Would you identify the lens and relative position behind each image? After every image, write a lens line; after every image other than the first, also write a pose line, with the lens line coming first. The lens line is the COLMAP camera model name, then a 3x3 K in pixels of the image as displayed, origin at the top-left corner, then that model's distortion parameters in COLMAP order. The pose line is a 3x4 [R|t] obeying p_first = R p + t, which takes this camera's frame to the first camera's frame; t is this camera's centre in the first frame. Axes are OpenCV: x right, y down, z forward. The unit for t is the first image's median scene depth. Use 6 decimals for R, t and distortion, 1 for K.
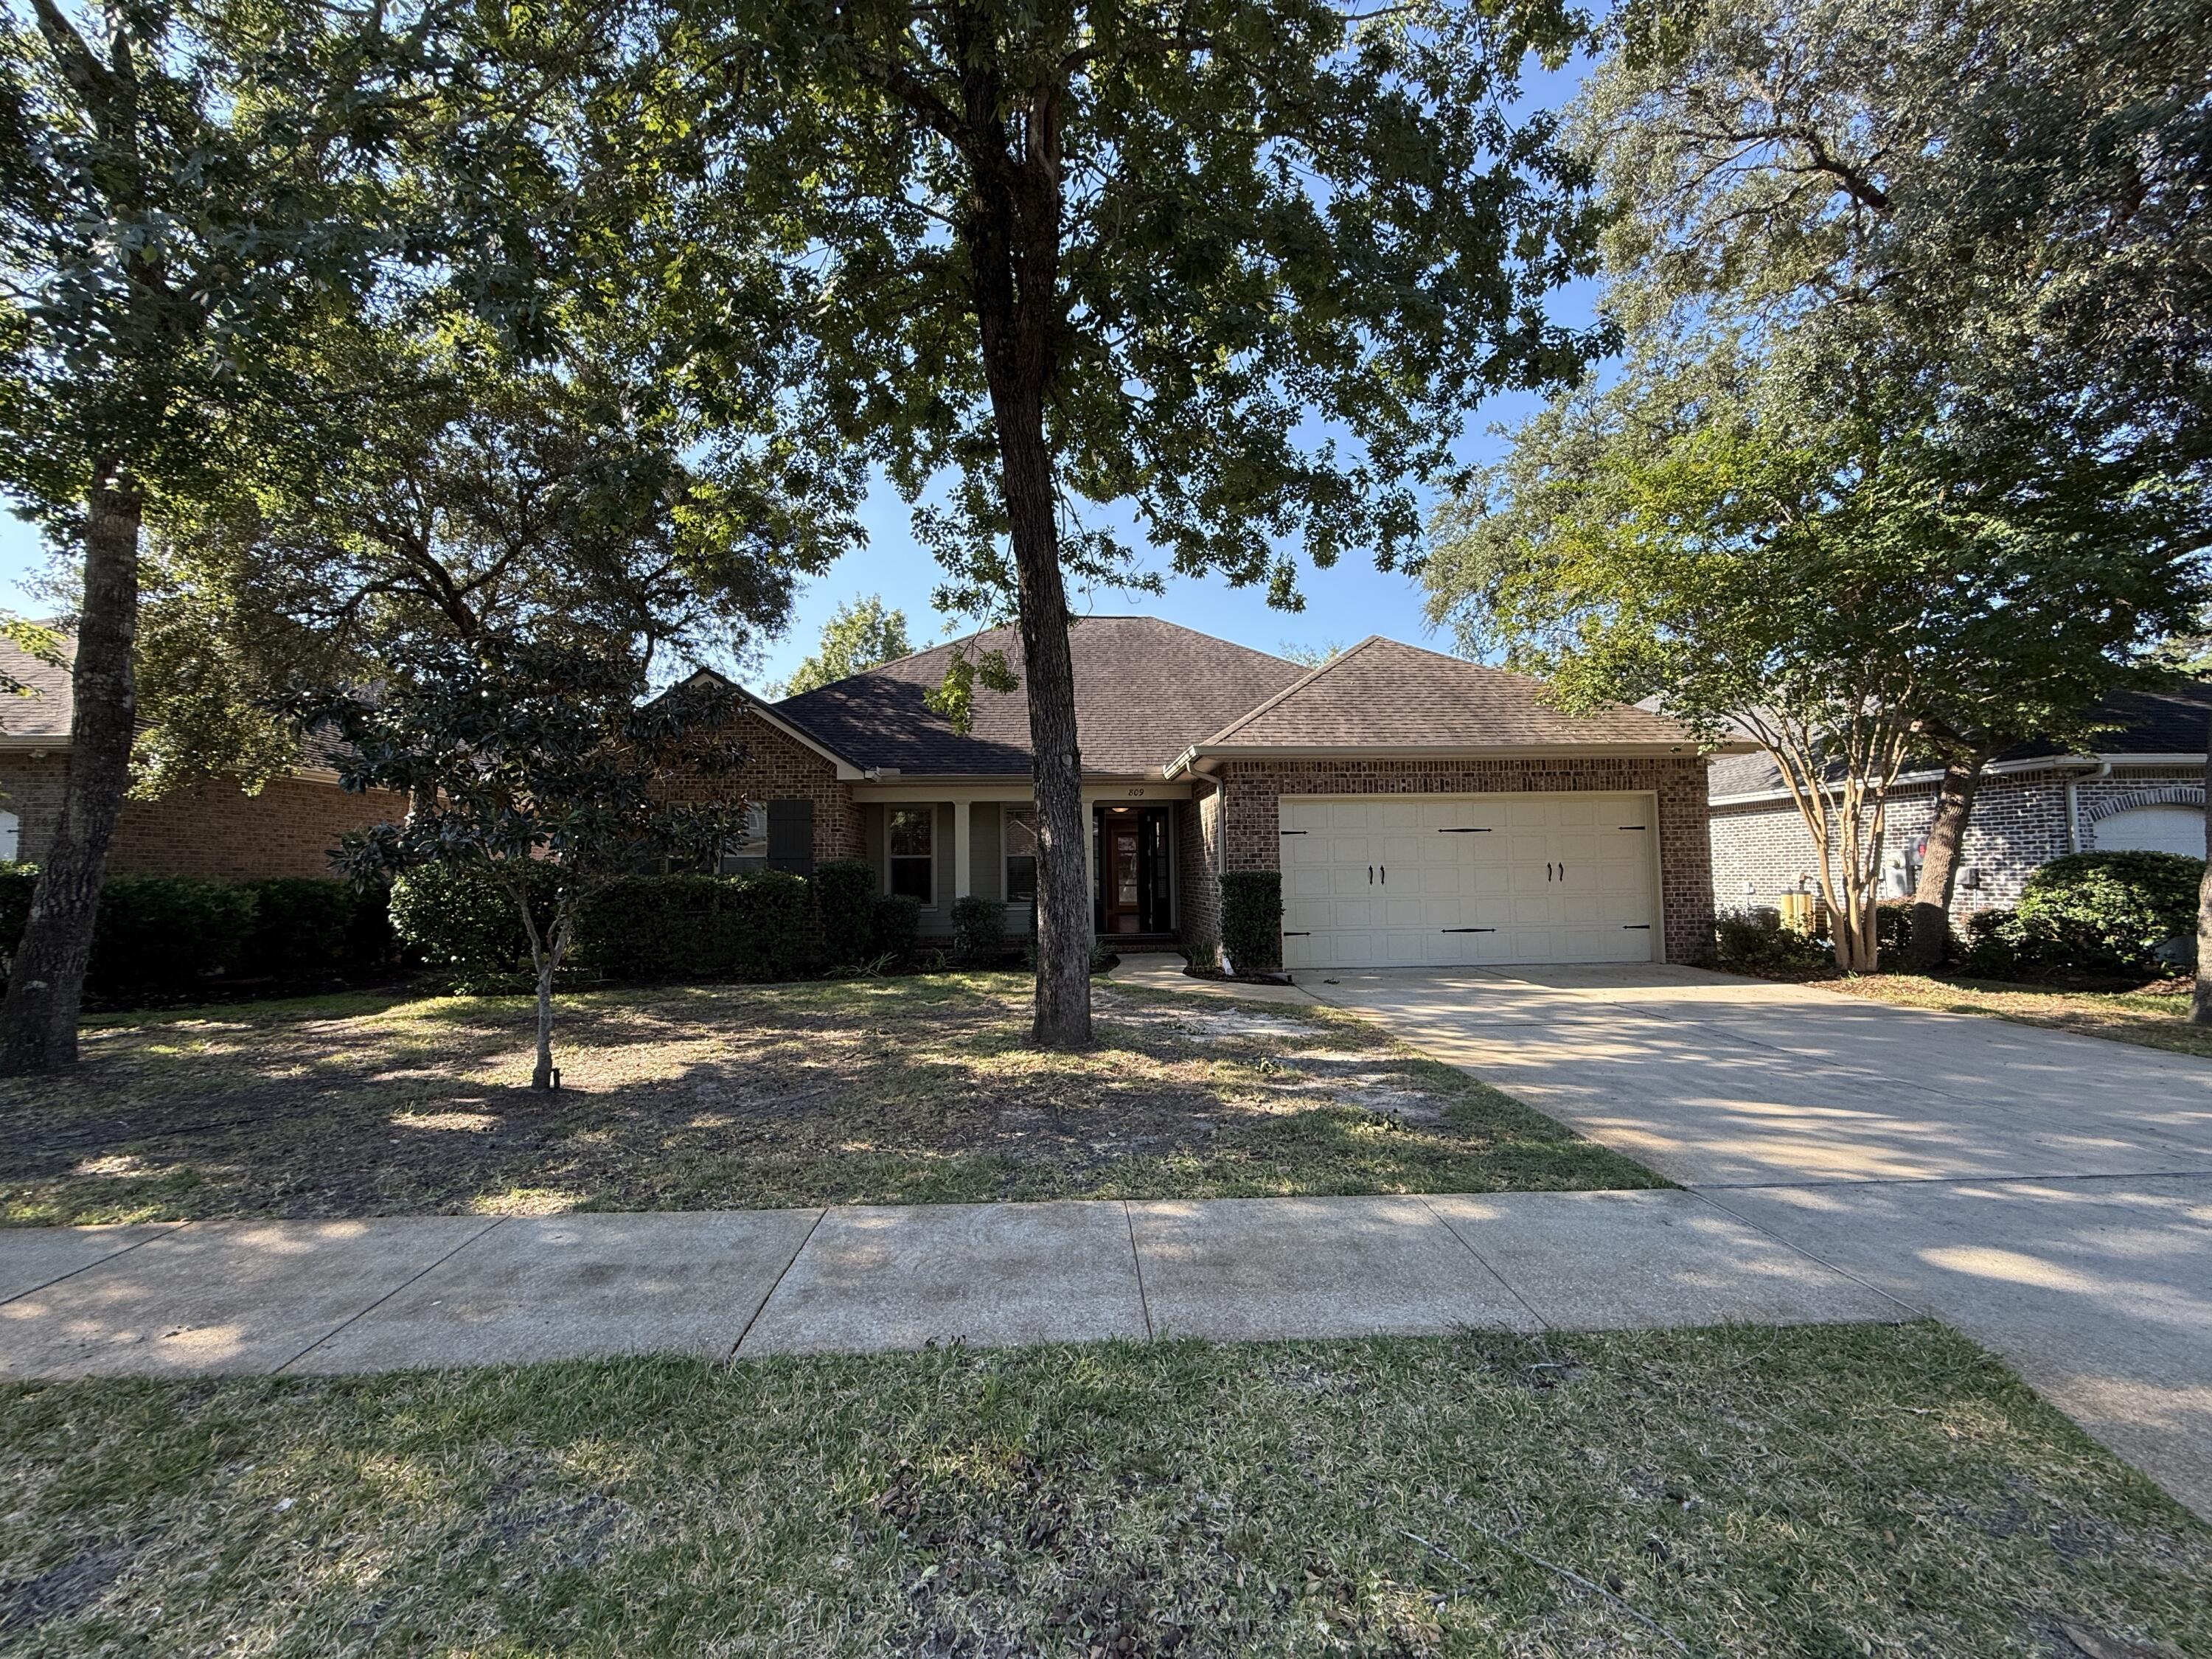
lens RADIAL K [[883.2, 0, 1100.8], [0, 883.2, 833.0], [0, 0, 1]] dist [0.000142, 0.000414]
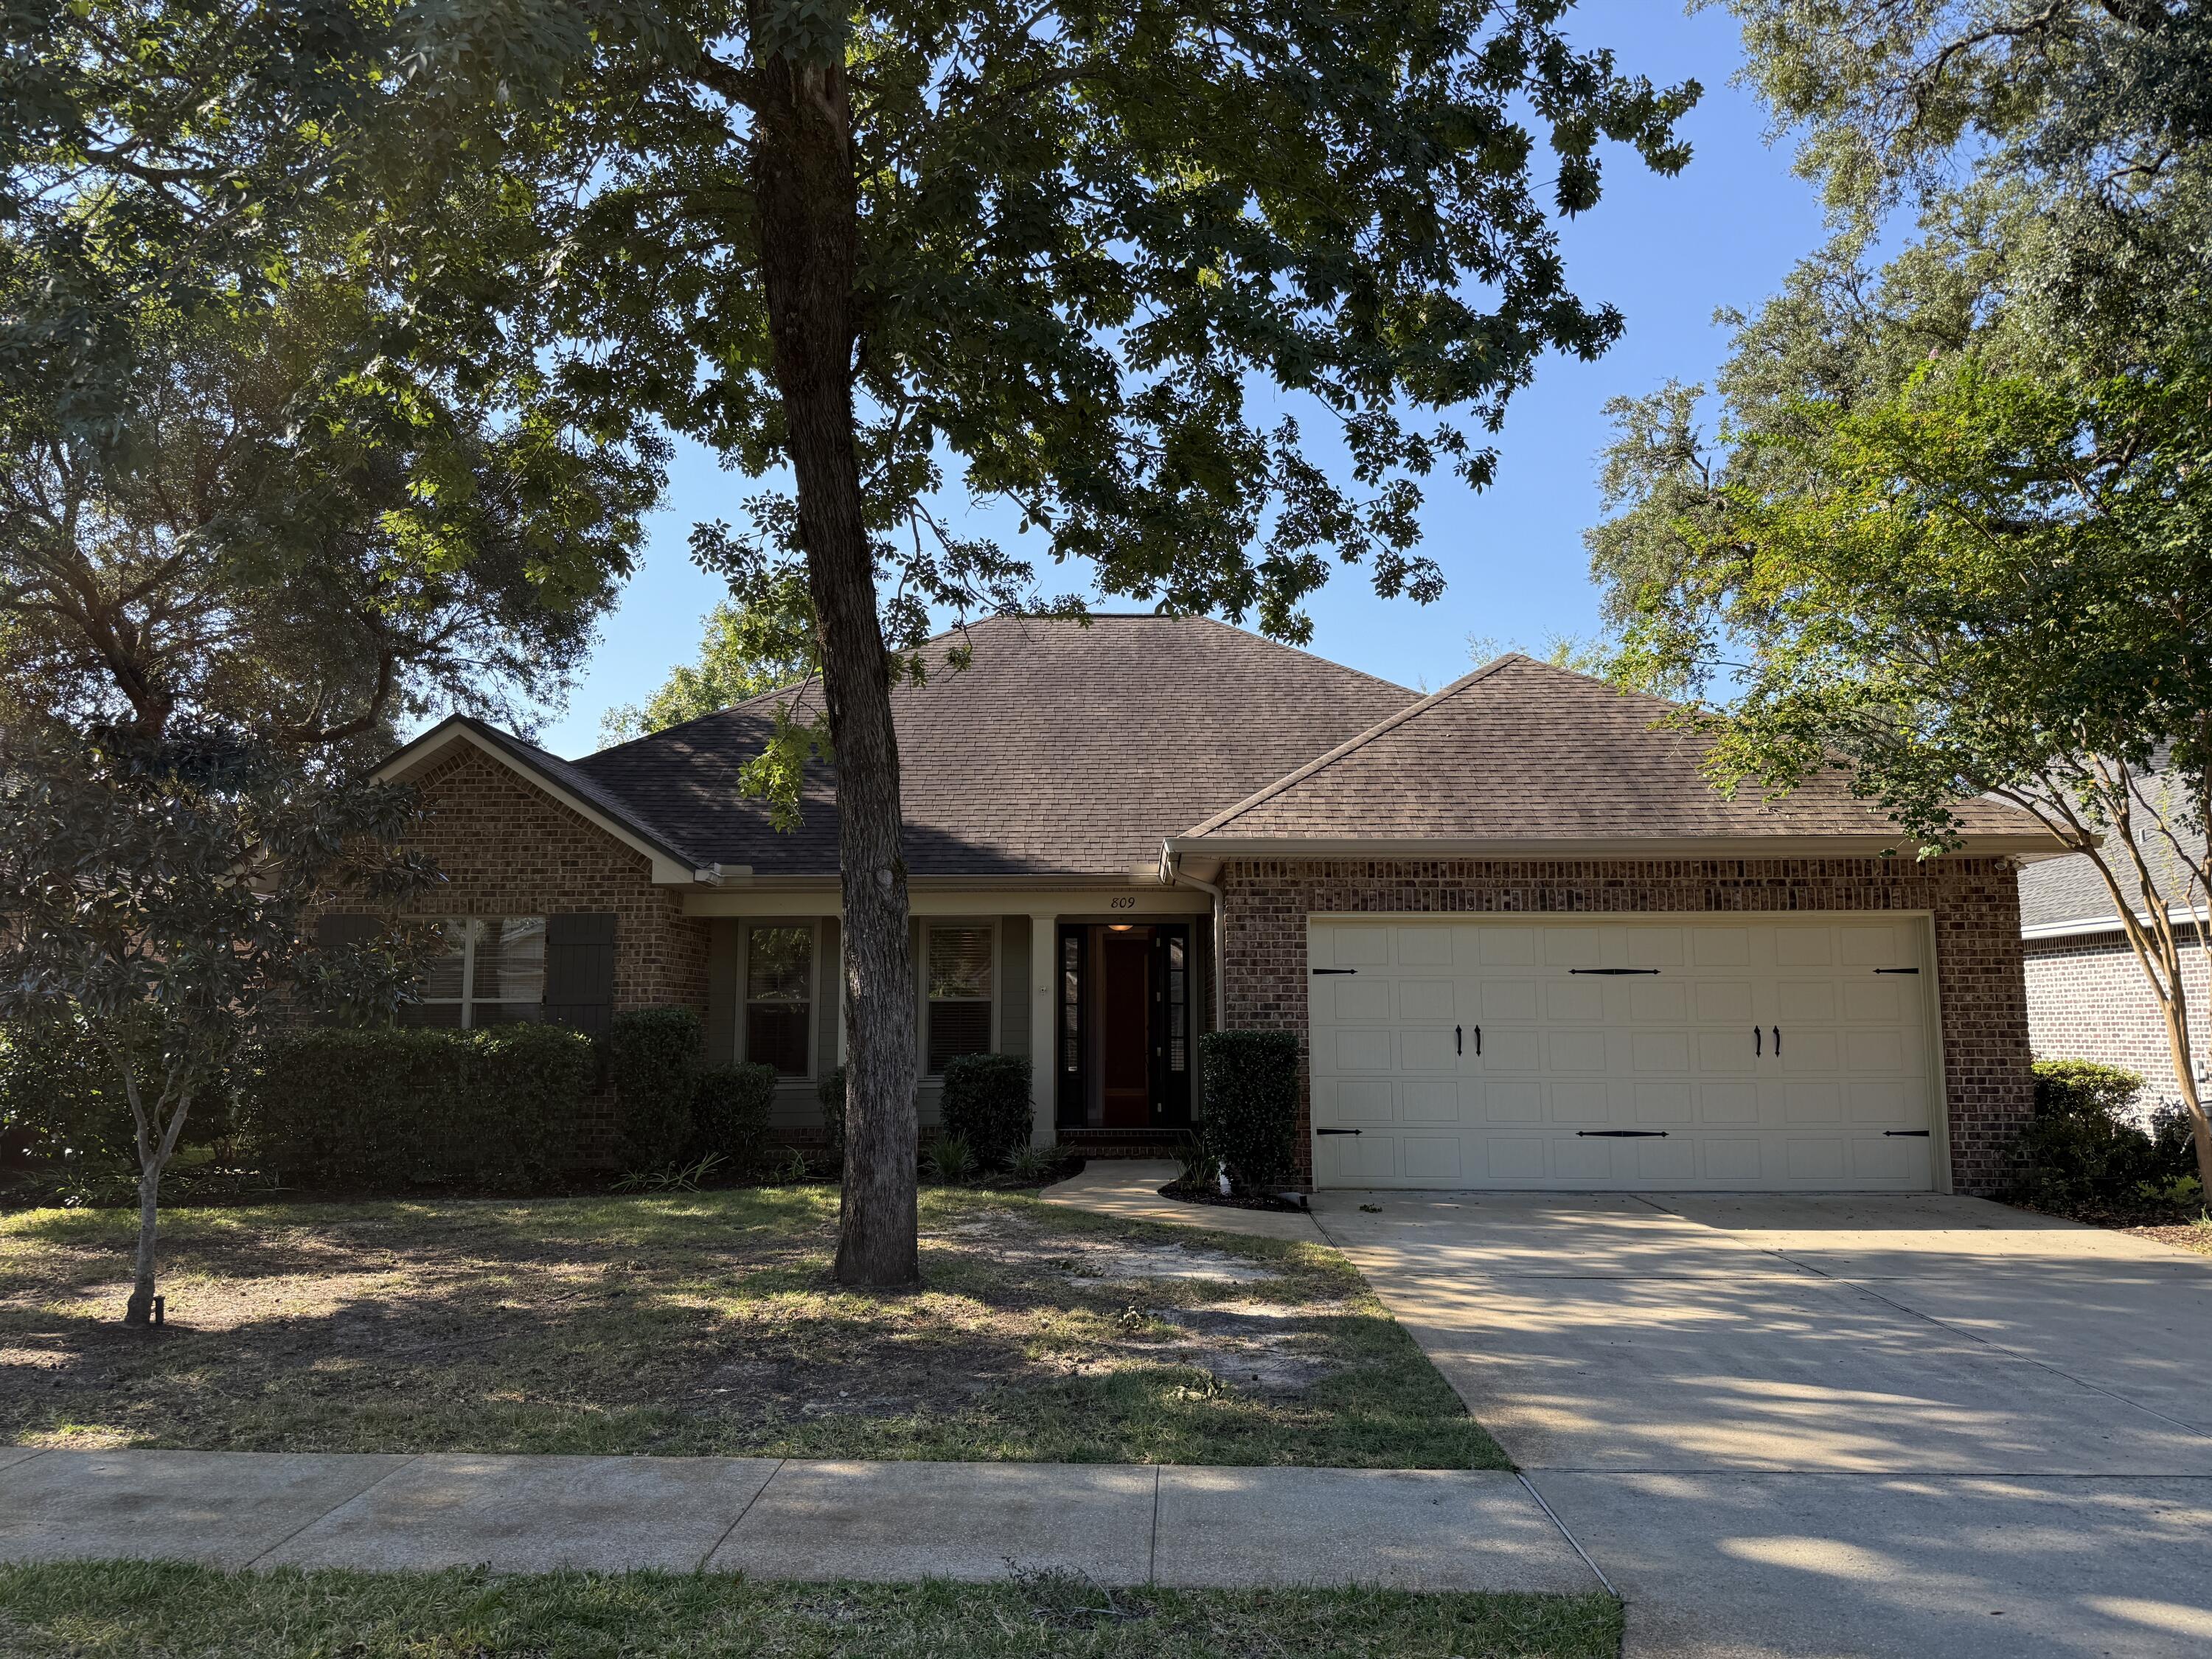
lens RADIAL K [[1557.7, 0, 1108.4], [0, 1557.7, 836.3], [0, 0, 1]] dist [0.069515, -0.093021]
pose [[0.997186, 0.002005, -0.074937, 0.204202], [-0.007551, 0.997244, -0.073806, -0.020610], [0.074583, 0.074164, 0.994453, -0.211563]]
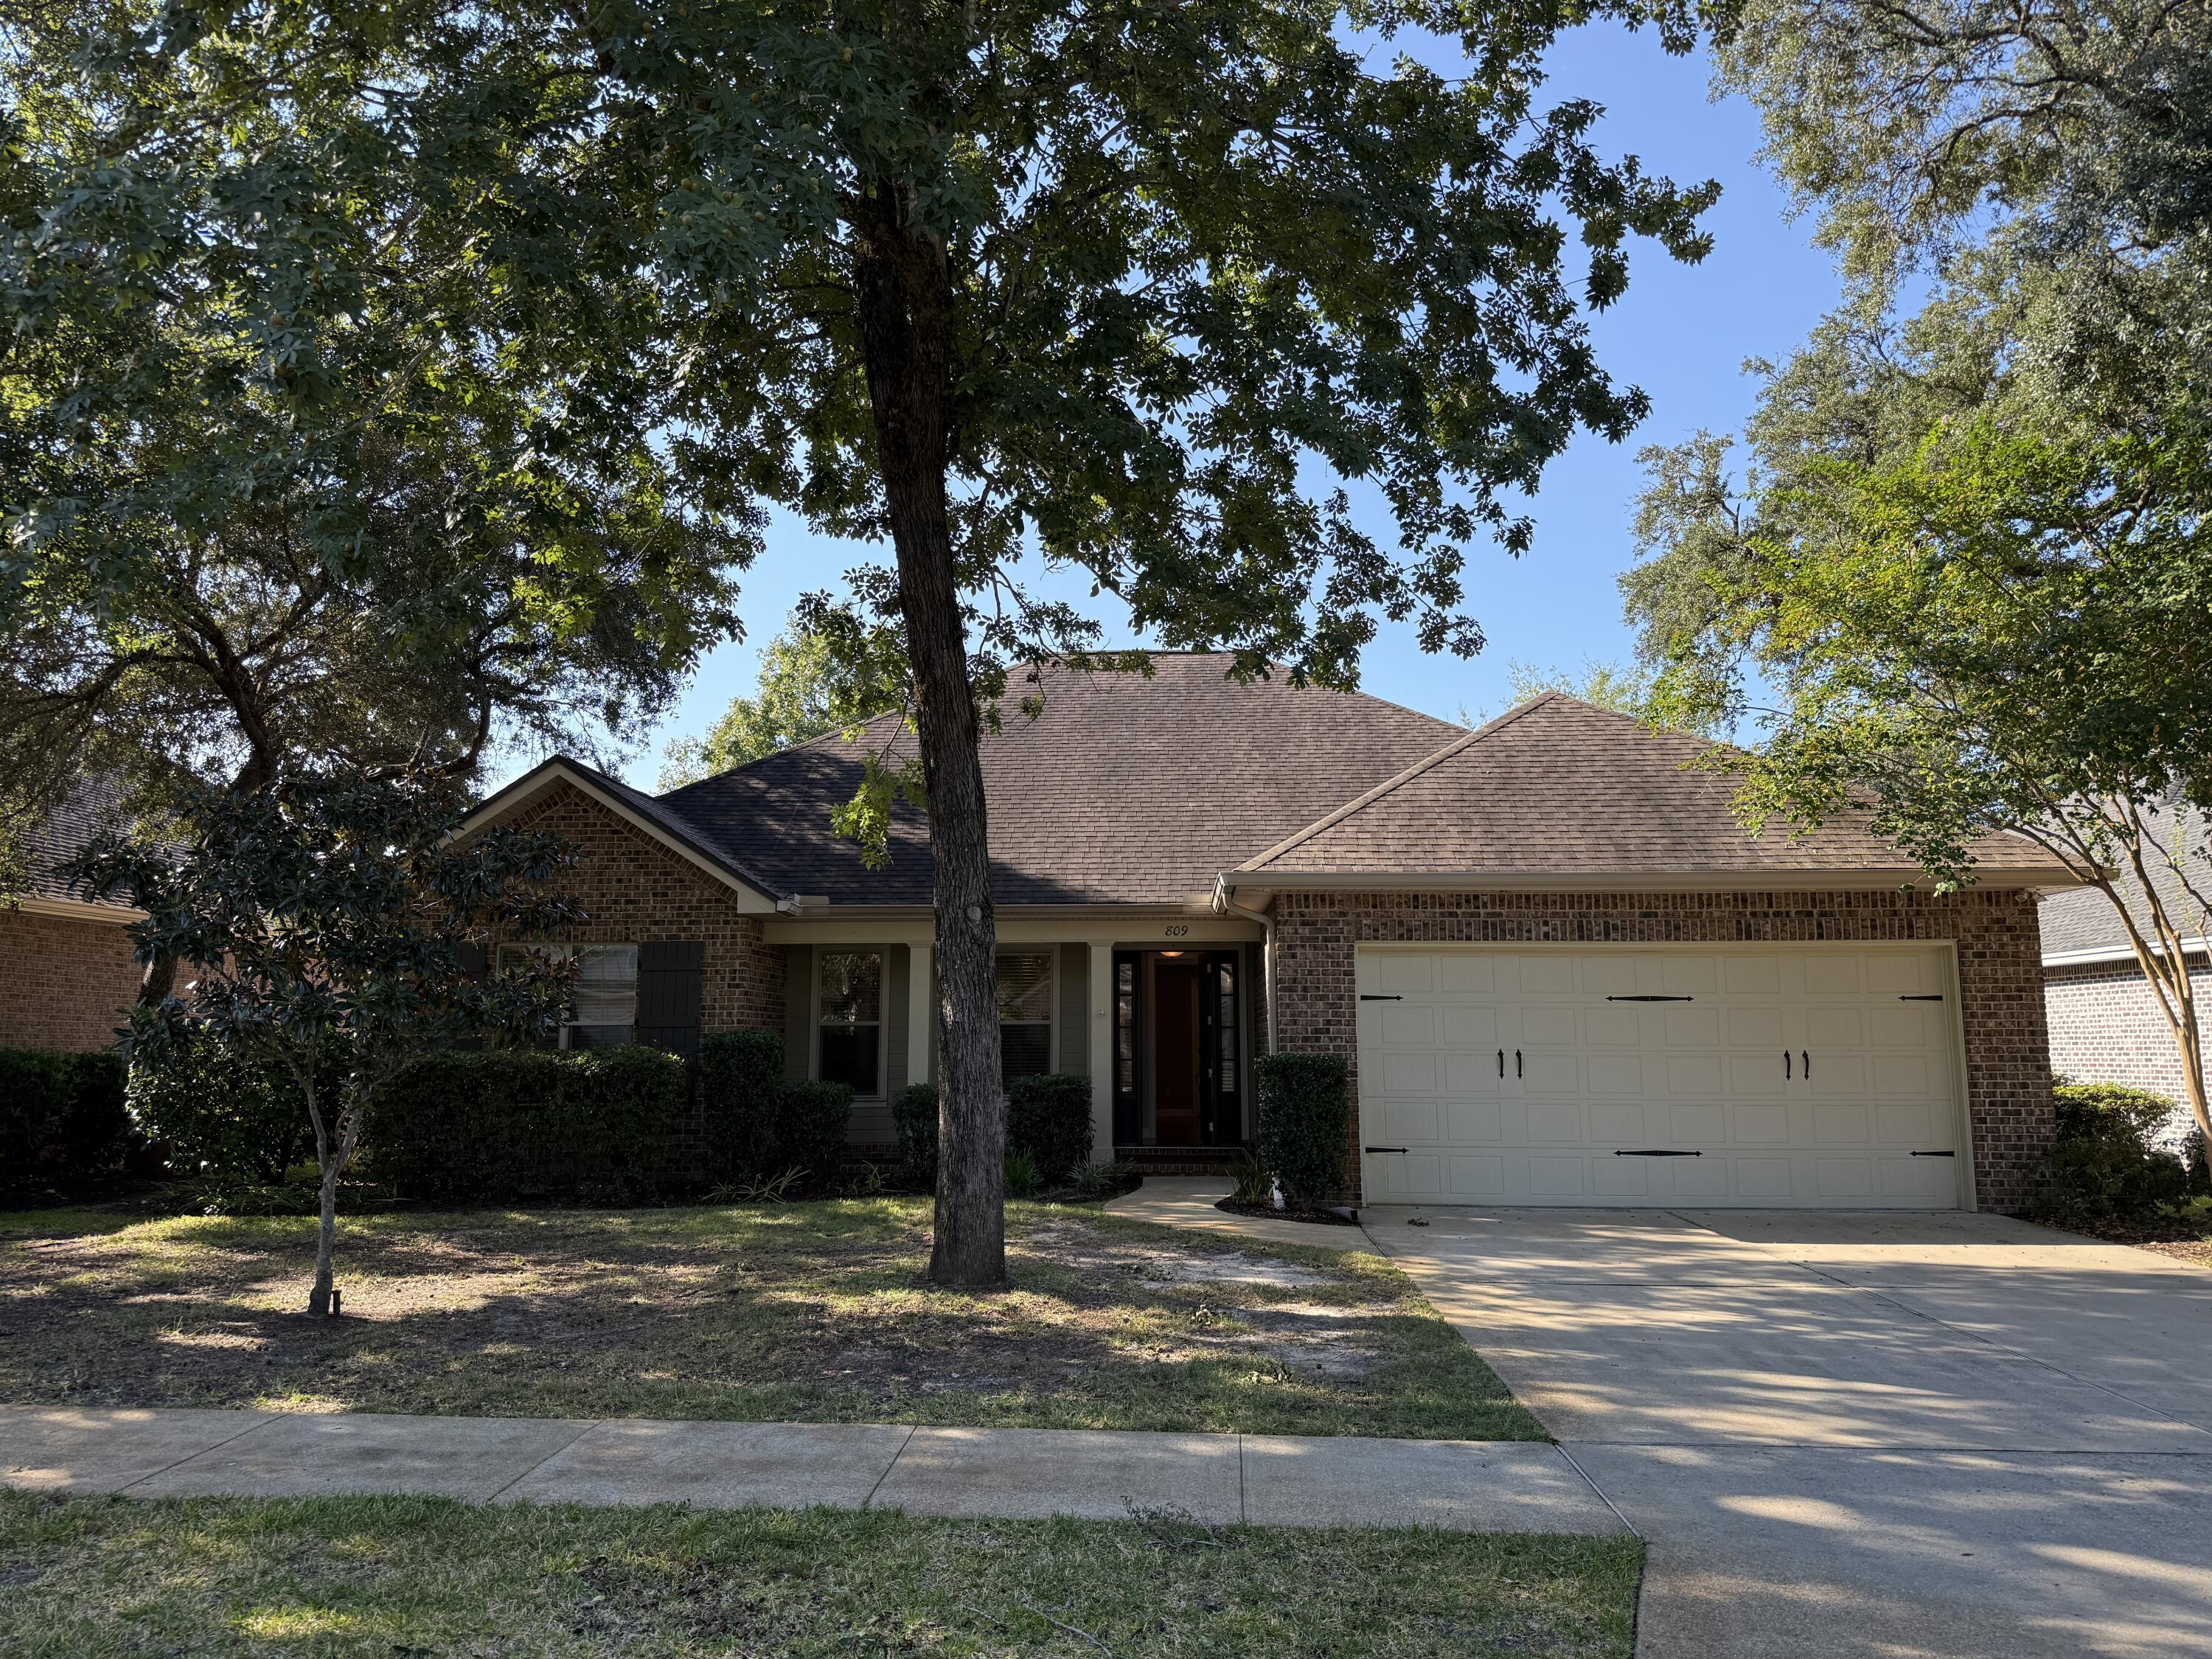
lens RADIAL K [[1557.7, 0, 1095.2], [0, 1557.7, 833.0], [0, 0, 1]] dist [0.069515, -0.093021]
pose [[0.994343, -0.001241, -0.106211, 0.187079], [-0.008211, 0.996041, -0.088516, -0.027810], [0.105900, 0.088887, 0.990396, -0.321282]]
